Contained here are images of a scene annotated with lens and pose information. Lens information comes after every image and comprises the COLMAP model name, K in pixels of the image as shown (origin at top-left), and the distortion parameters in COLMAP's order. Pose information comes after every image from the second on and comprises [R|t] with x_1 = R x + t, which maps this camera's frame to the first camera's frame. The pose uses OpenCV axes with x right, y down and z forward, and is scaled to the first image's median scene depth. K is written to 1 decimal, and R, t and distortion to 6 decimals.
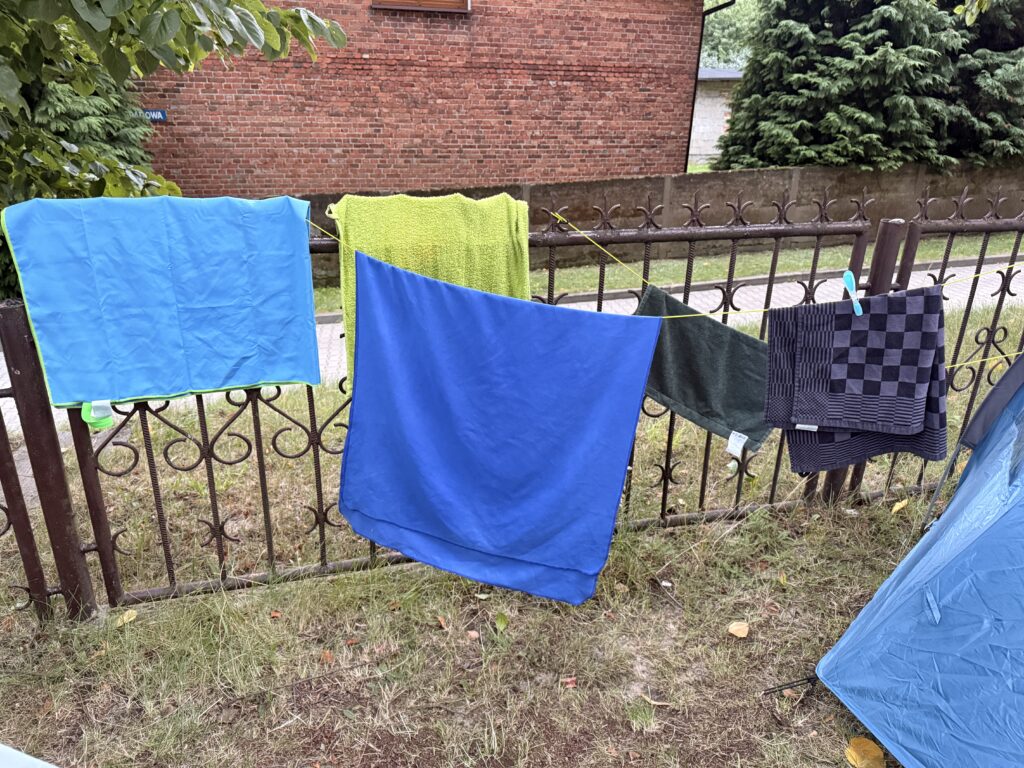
lens RADIAL K [[726.9, 0, 509.7], [0, 726.9, 383.2], [0, 0, 1]] dist [-0.000244, 0.005870]
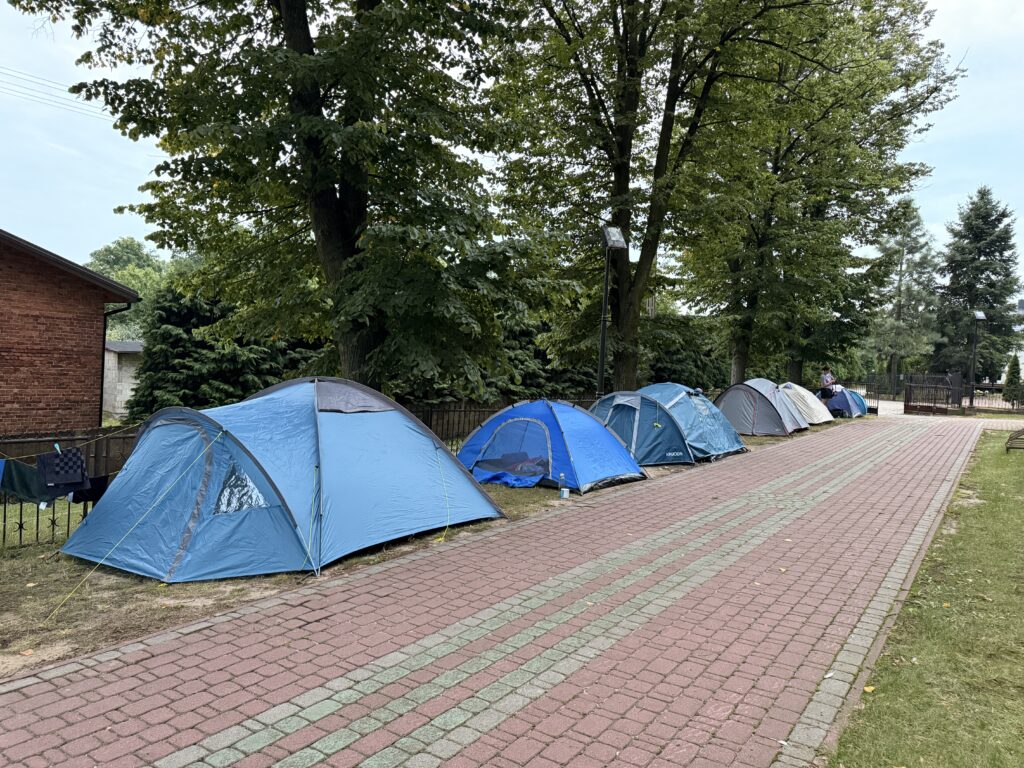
lens RADIAL K [[726.9, 0, 509.3], [0, 726.9, 387.5], [0, 0, 1]] dist [-0.000244, 0.005870]
pose [[0.767567, 0.002514, 0.640964, -0.024367], [0.209036, 0.944338, -0.254029, 0.130276], [-0.605925, 0.328968, 0.724317, -0.421587]]
